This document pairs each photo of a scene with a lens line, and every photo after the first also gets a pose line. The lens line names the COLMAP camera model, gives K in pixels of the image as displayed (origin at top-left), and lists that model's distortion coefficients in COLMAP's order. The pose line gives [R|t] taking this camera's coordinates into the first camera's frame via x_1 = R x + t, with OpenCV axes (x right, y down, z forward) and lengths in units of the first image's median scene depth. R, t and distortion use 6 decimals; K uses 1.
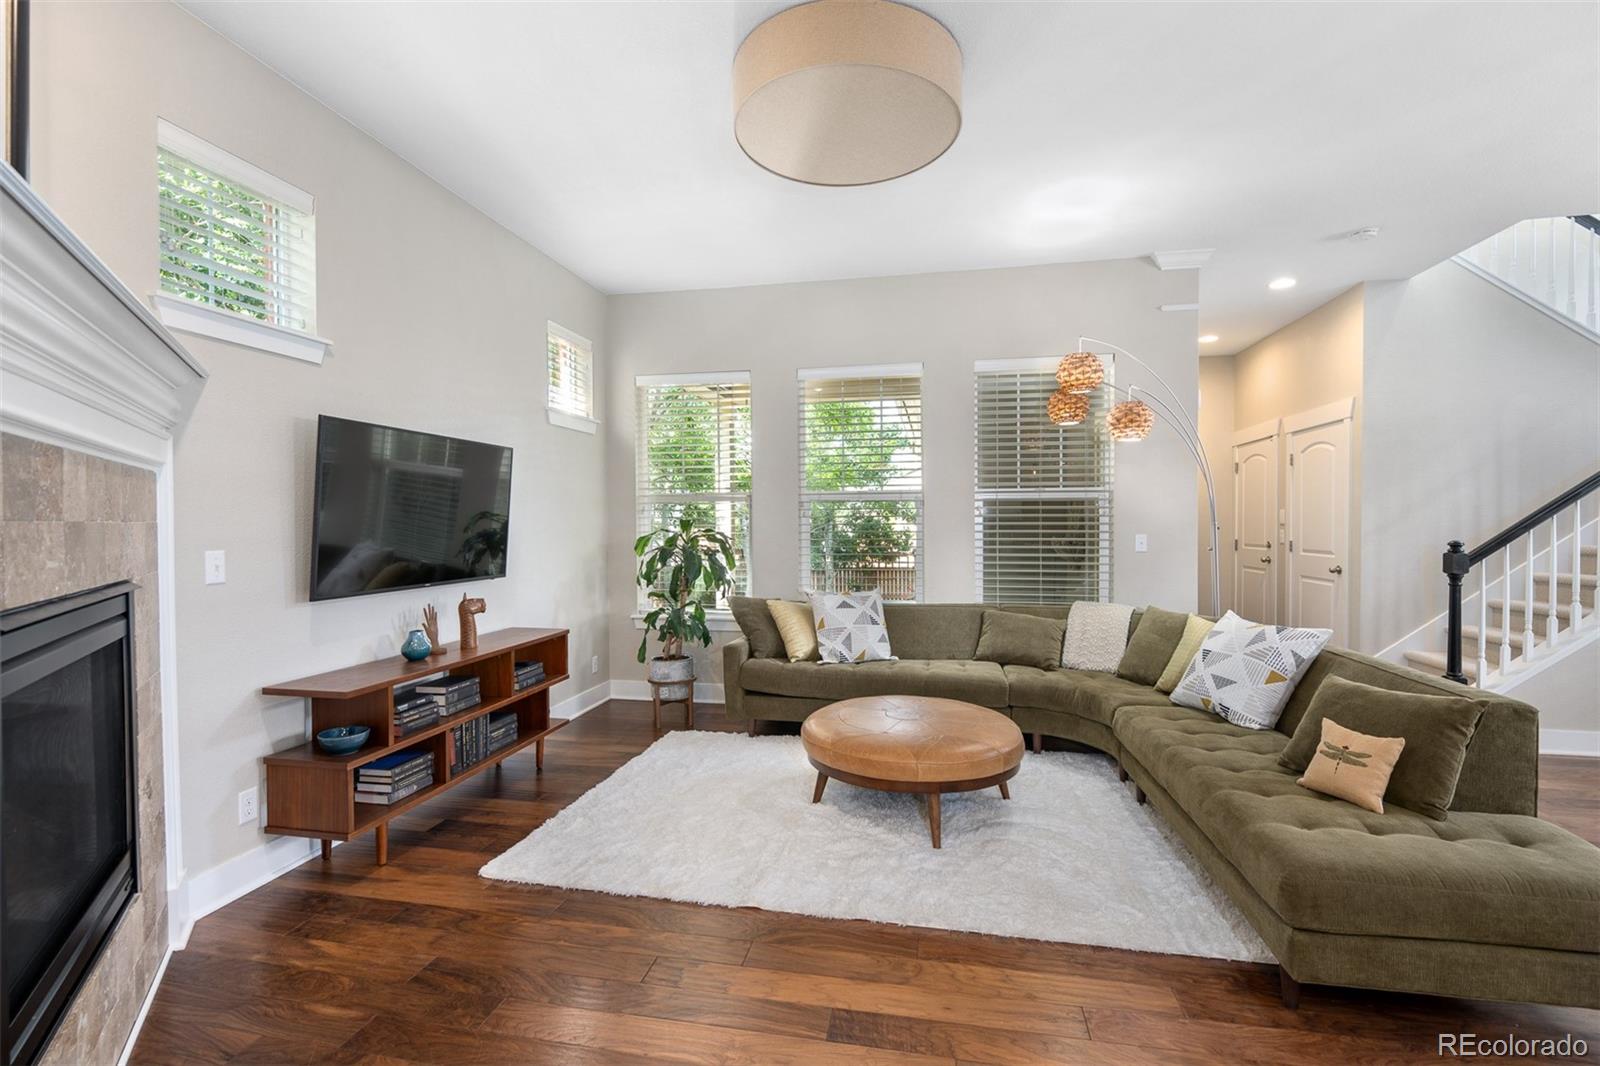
lens RADIAL K [[799.8, 0, 771.8], [0, 799.8, 530.2], [0, 0, 1]] dist [-0.000594, 0.000219]
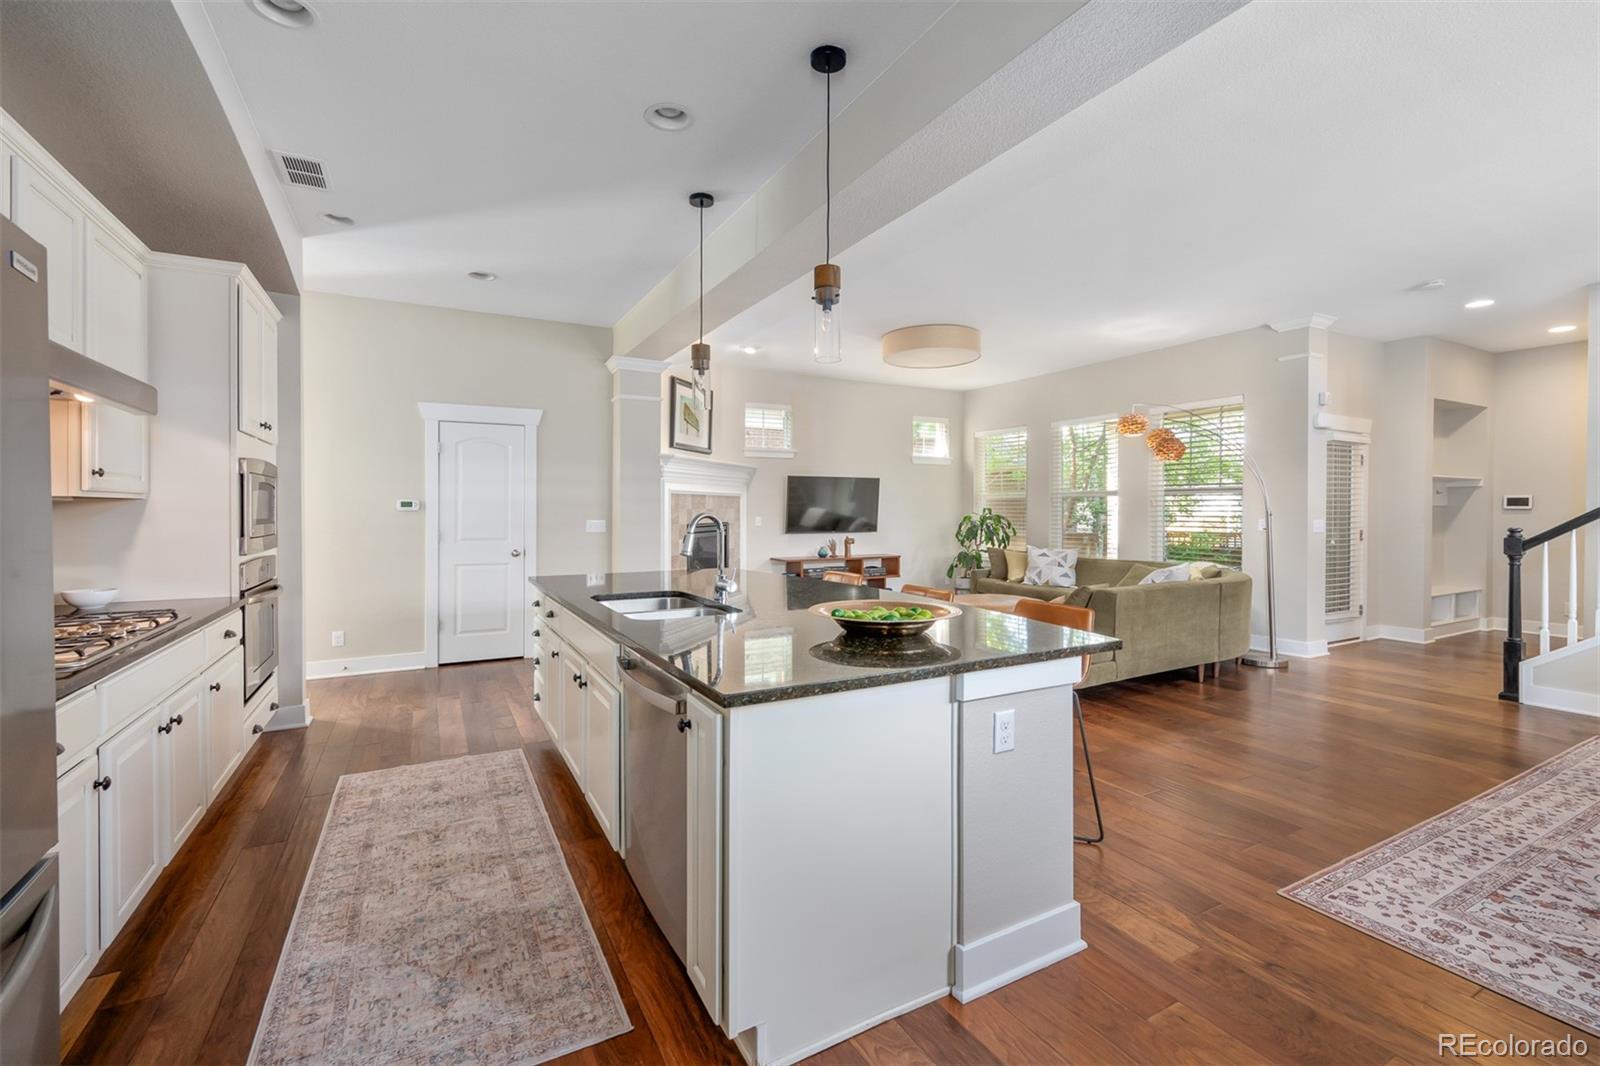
lens RADIAL K [[640.7, 0, 750.3], [0, 640.7, 523.8], [0, 0, 1]] dist [-0.000189, 0.000296]
pose [[0.636027, 0.020034, -0.771406, 0.868527], [-0.011666, 0.999798, 0.016347, 0.005644], [0.771578, -0.001398, 0.636133, -0.494244]]
